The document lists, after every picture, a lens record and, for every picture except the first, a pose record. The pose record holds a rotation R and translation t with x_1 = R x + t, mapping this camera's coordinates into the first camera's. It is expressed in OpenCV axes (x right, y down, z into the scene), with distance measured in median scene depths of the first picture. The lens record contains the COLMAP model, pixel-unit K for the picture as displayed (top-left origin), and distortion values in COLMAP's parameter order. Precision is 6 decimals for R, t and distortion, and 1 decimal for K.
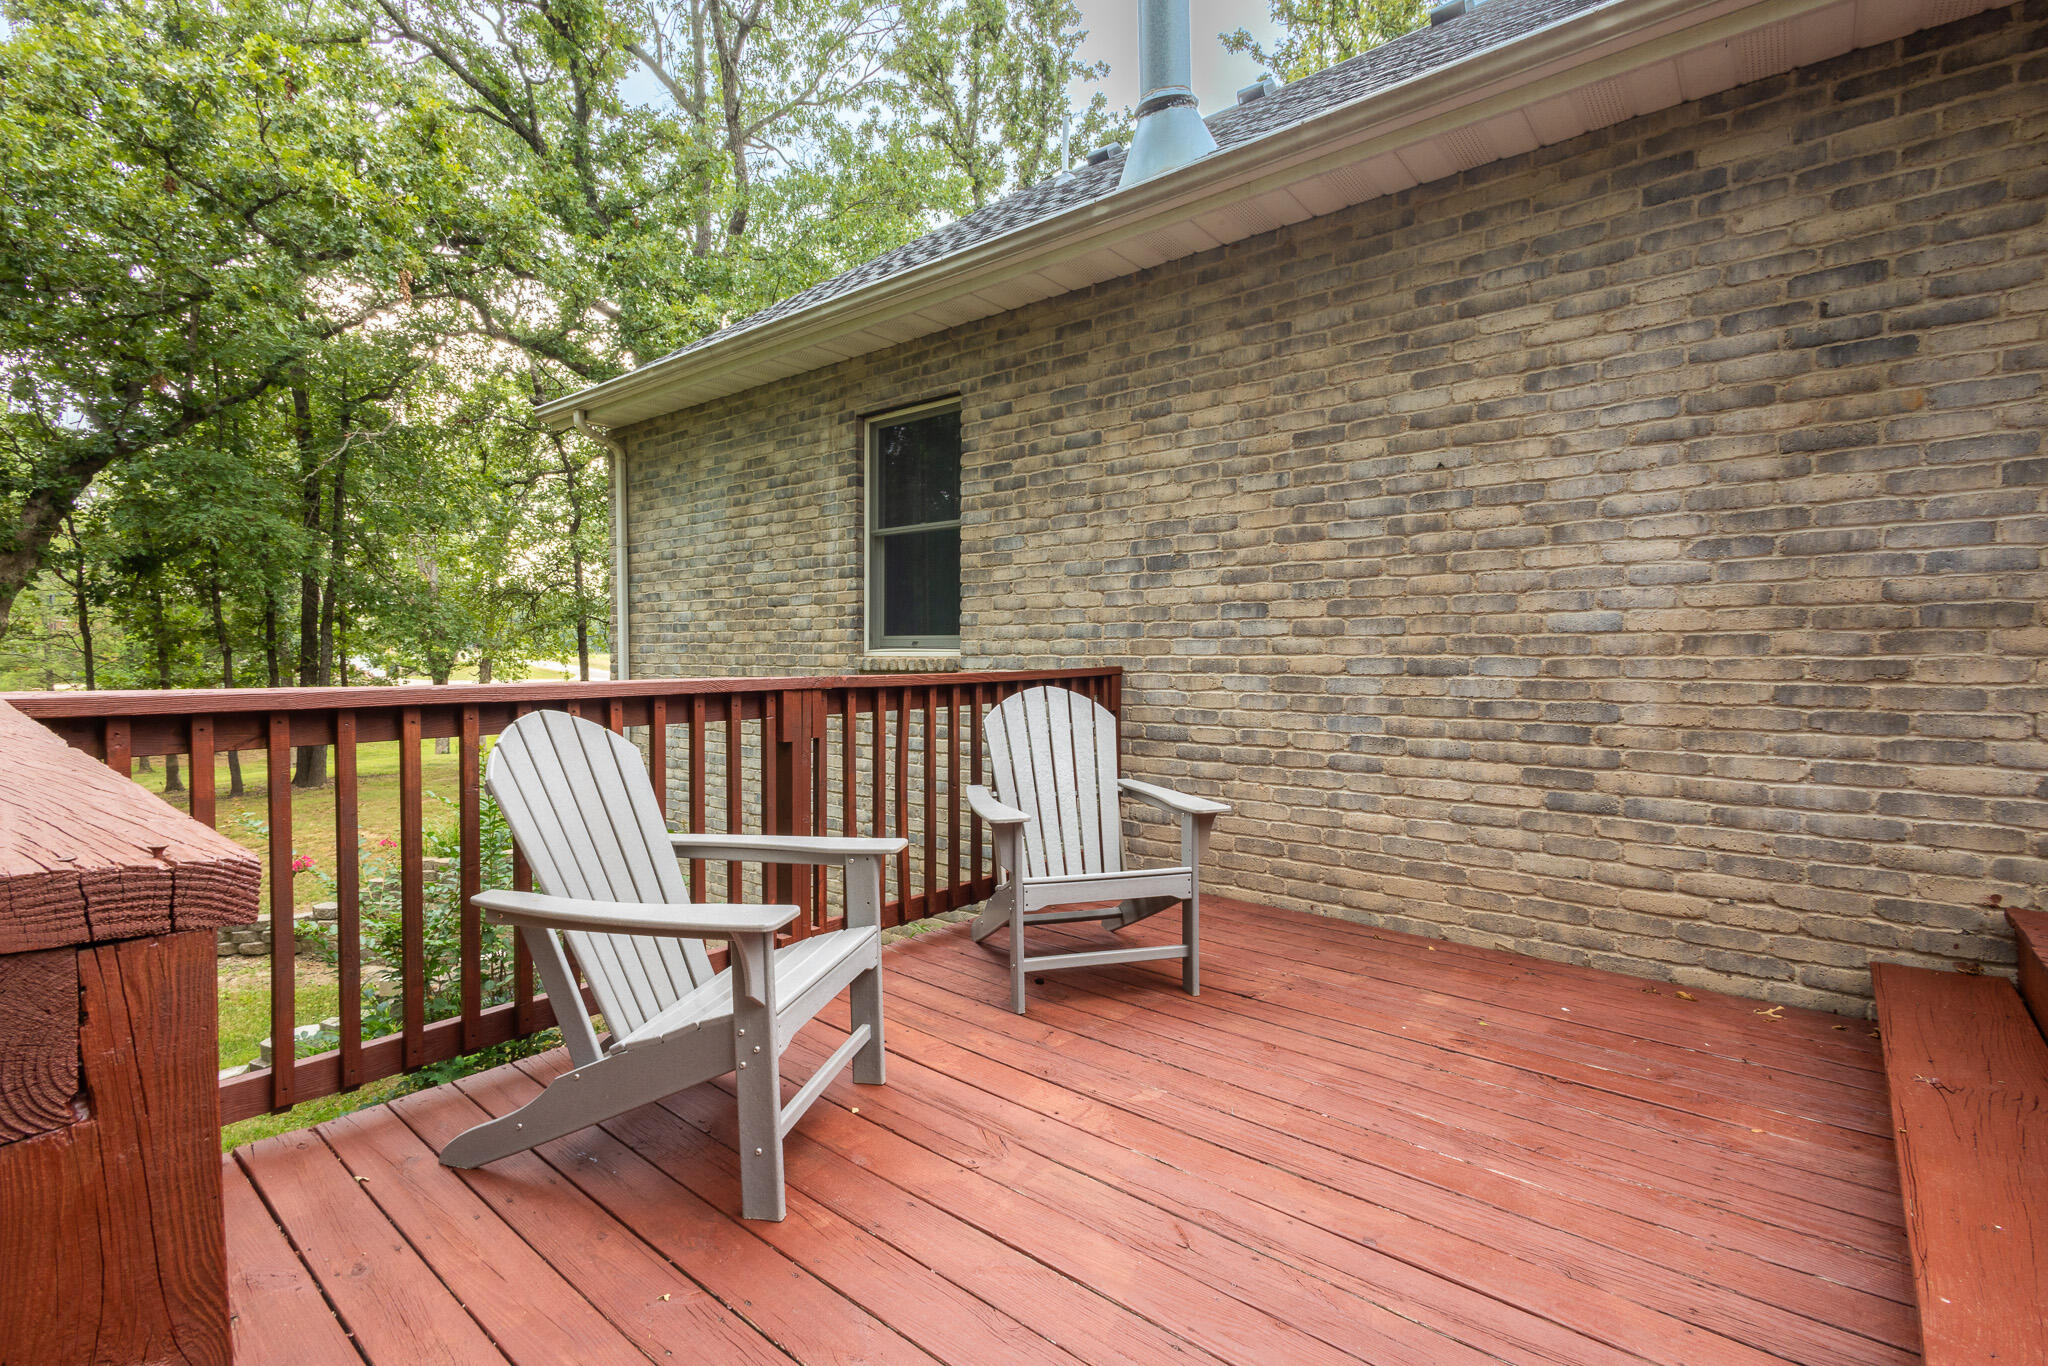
lens RADIAL K [[941.9, 0, 1023.3], [0, 941.9, 680.1], [0, 0, 1]] dist [0.008428, -0.000411]
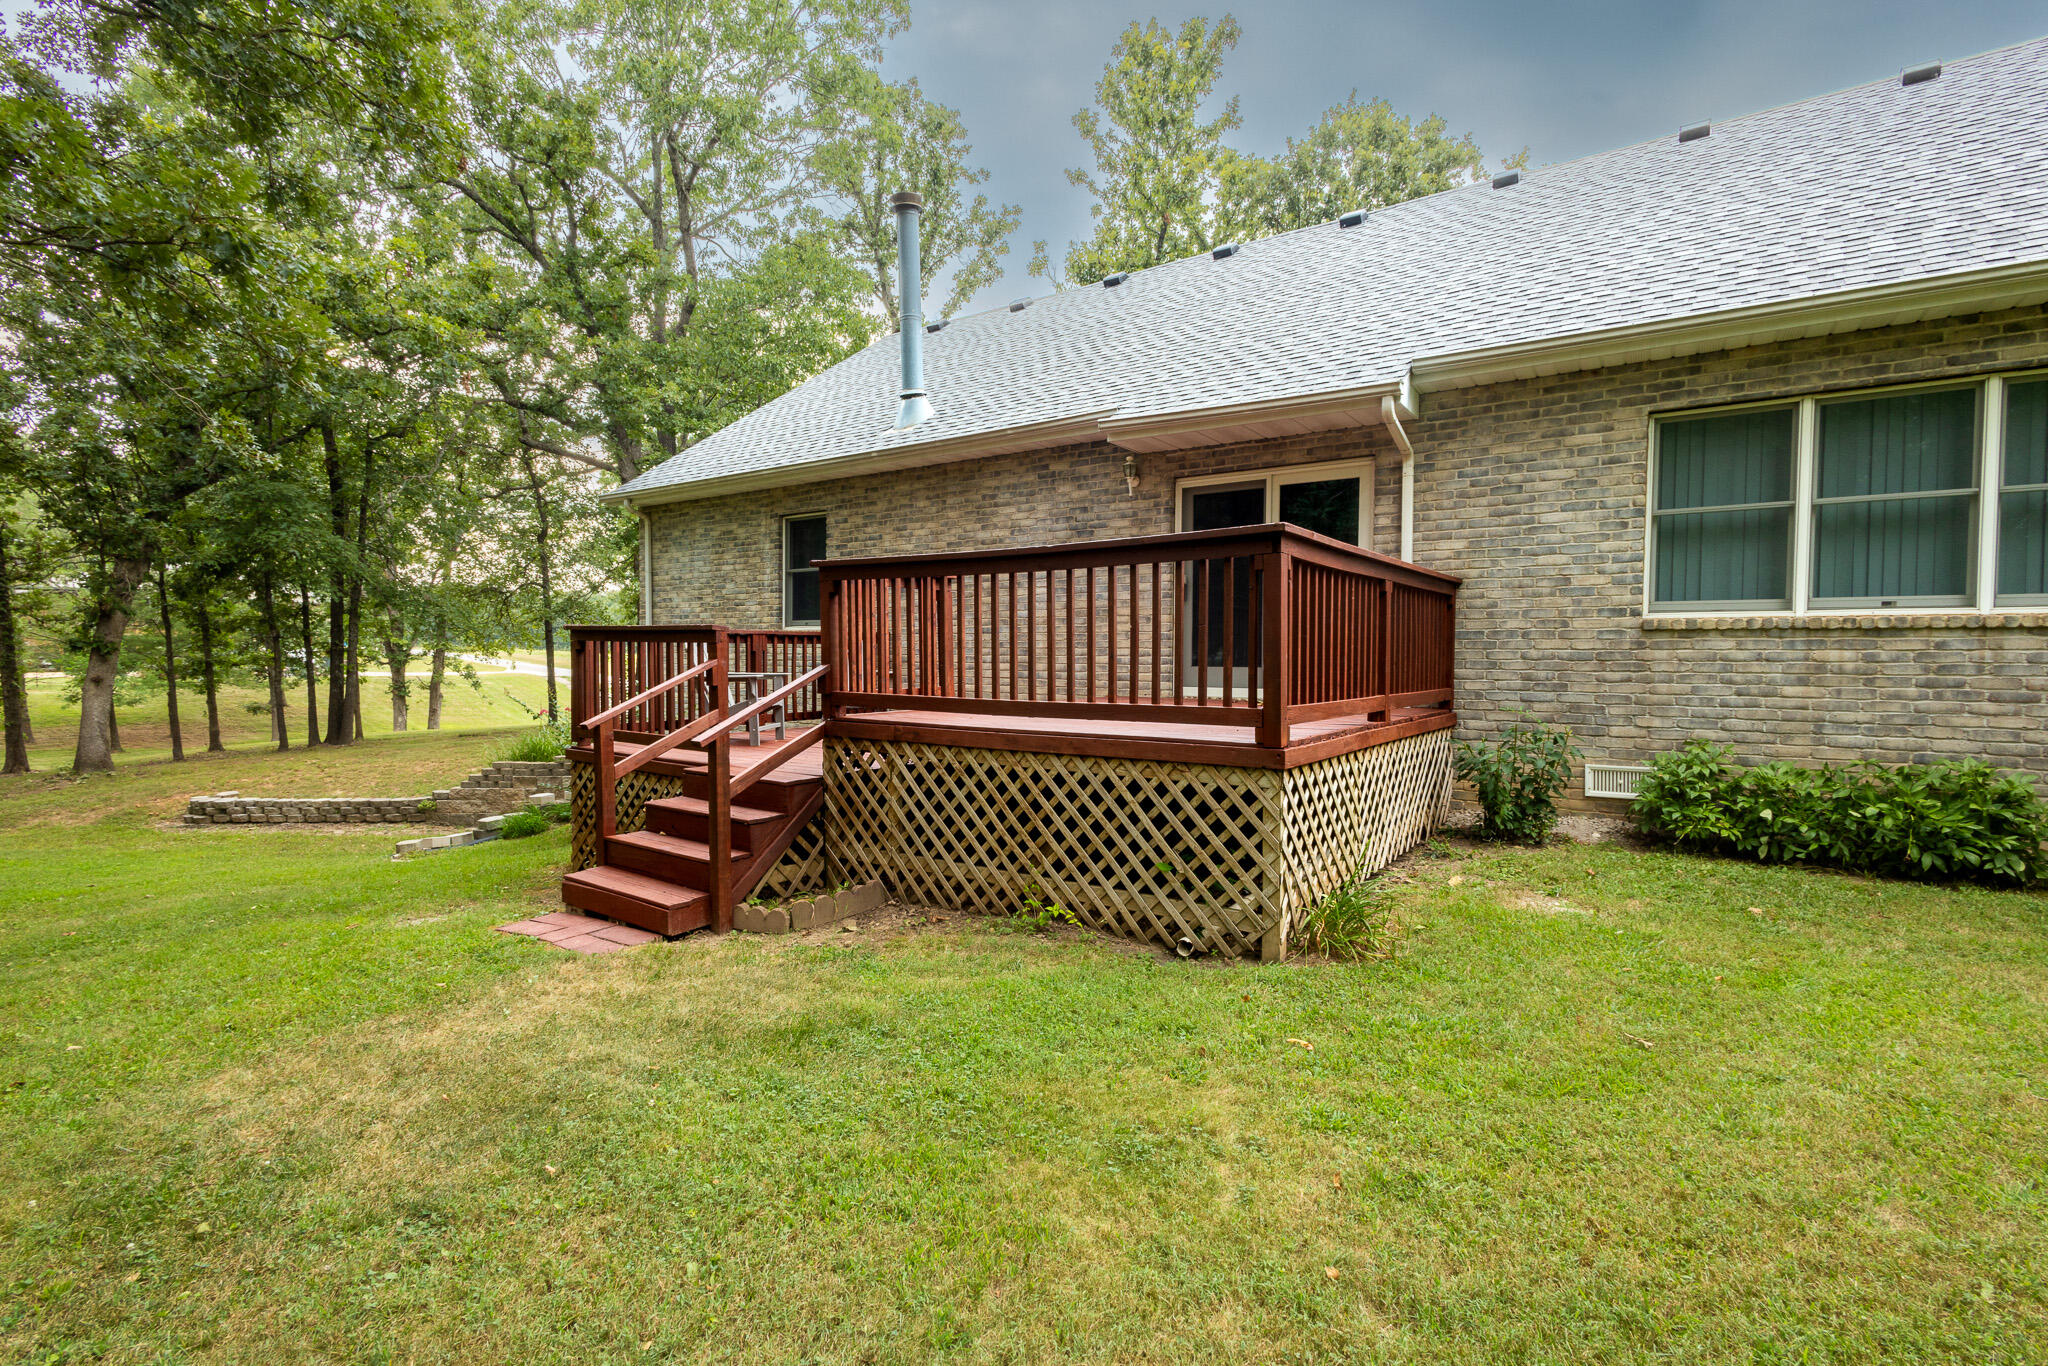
lens RADIAL K [[941.9, 0, 1026.9], [0, 941.9, 675.6], [0, 0, 1]] dist [0.008428, -0.000411]
pose [[0.997037, 0.001188, 0.076909, 0.197562], [-0.000957, 0.999995, -0.003035, 0.076100], [-0.076912, 0.002952, 0.997033, -1.053225]]
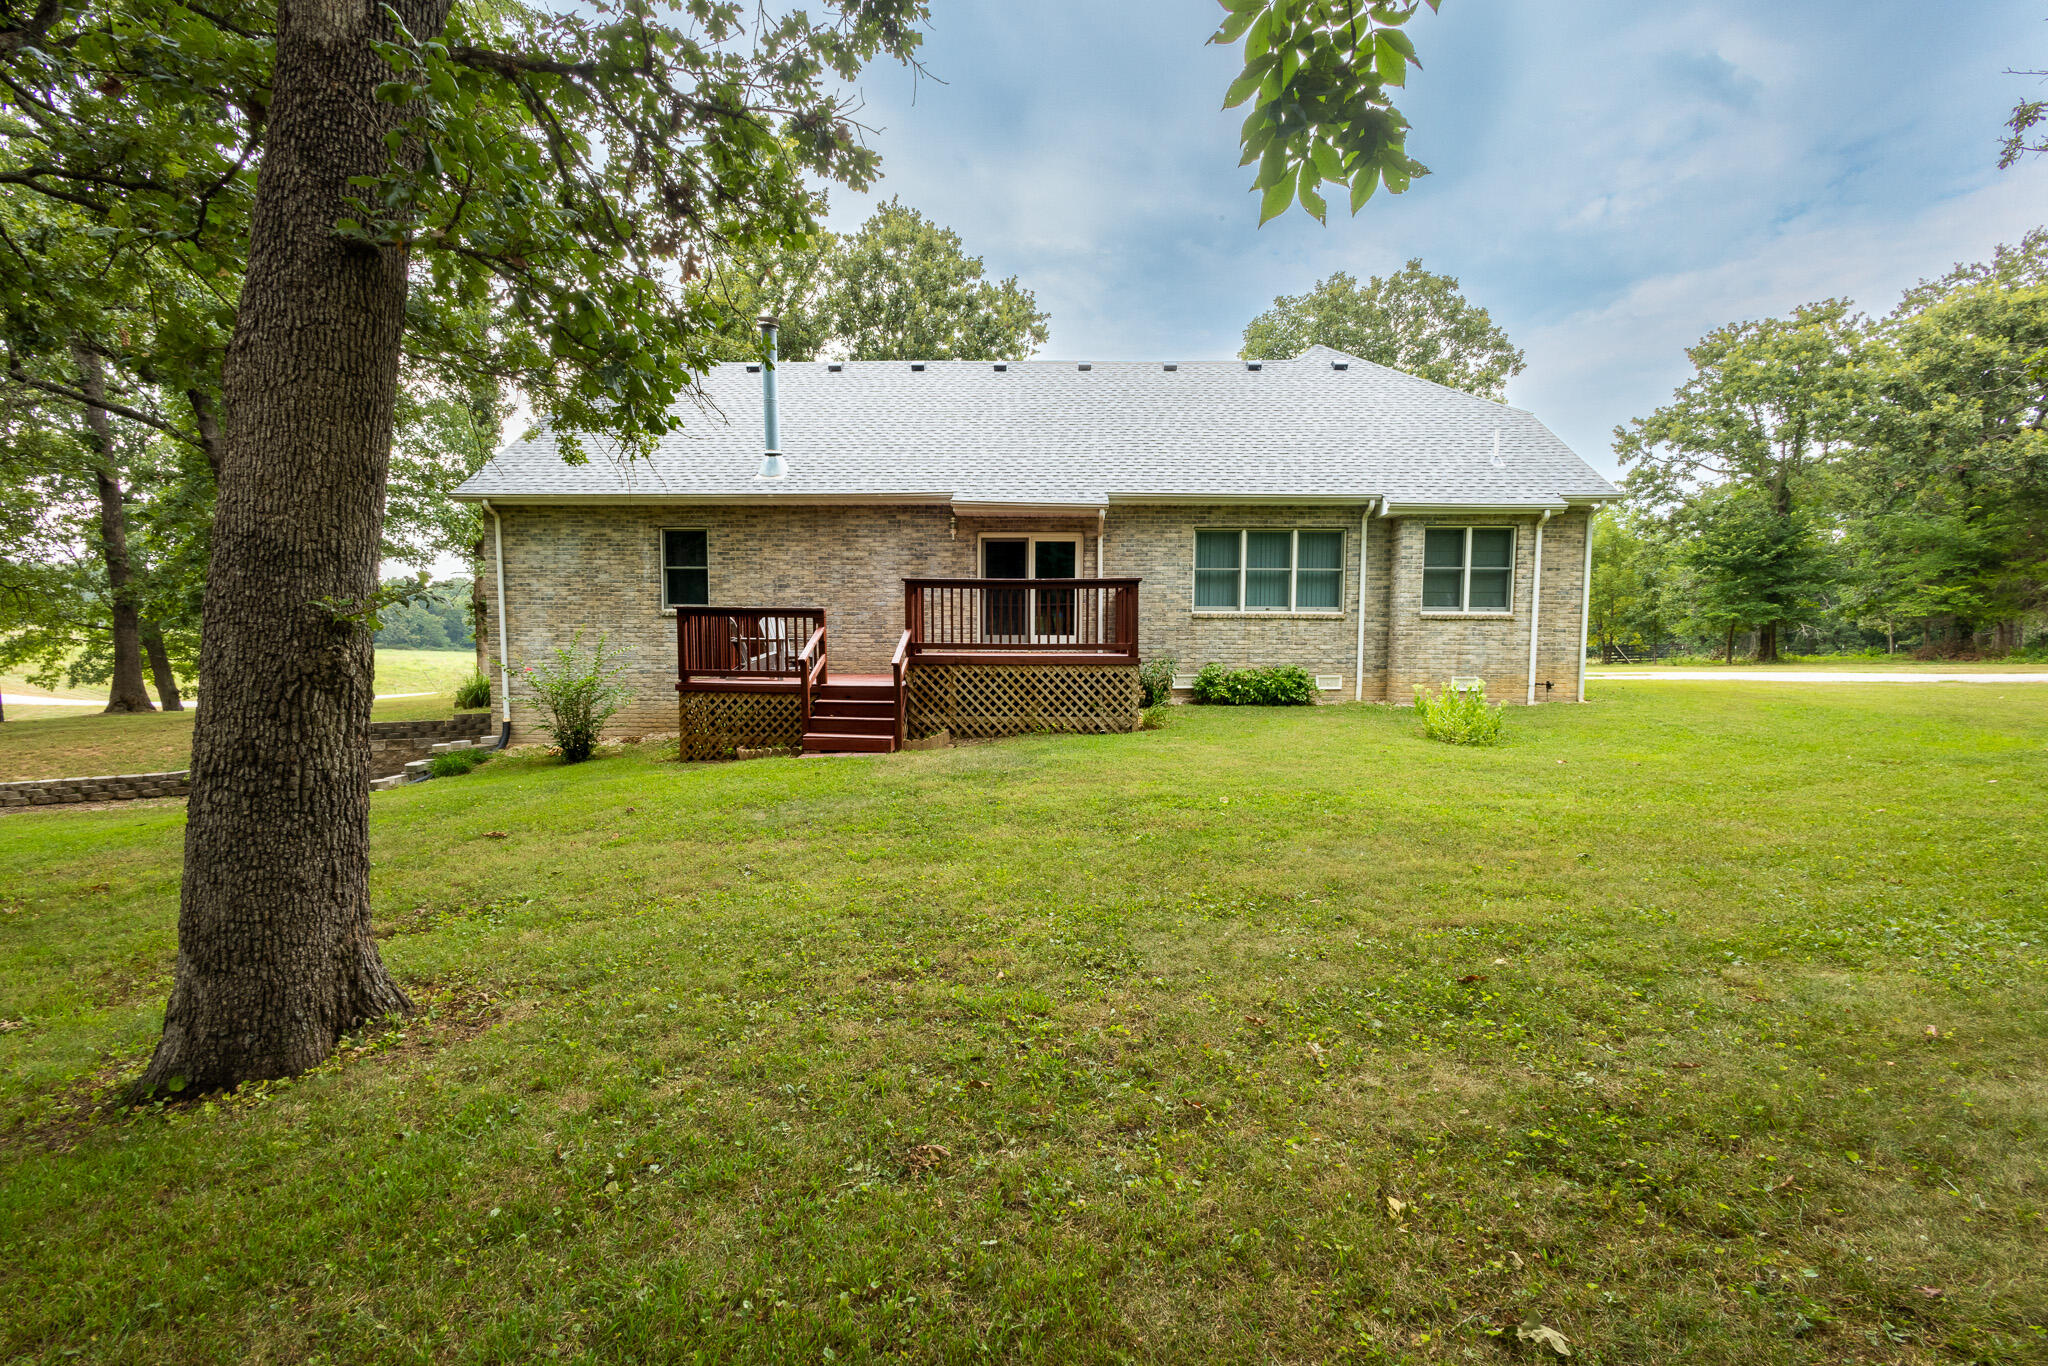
lens RADIAL K [[941.9, 0, 1025.2], [0, 941.9, 696.4], [0, 0, 1]] dist [0.008428, -0.000411]
pose [[0.788493, -0.032746, 0.614171, -0.994304], [0.014442, 0.999292, 0.034739, 0.140155], [-0.614874, -0.018521, 0.788408, -1.804491]]
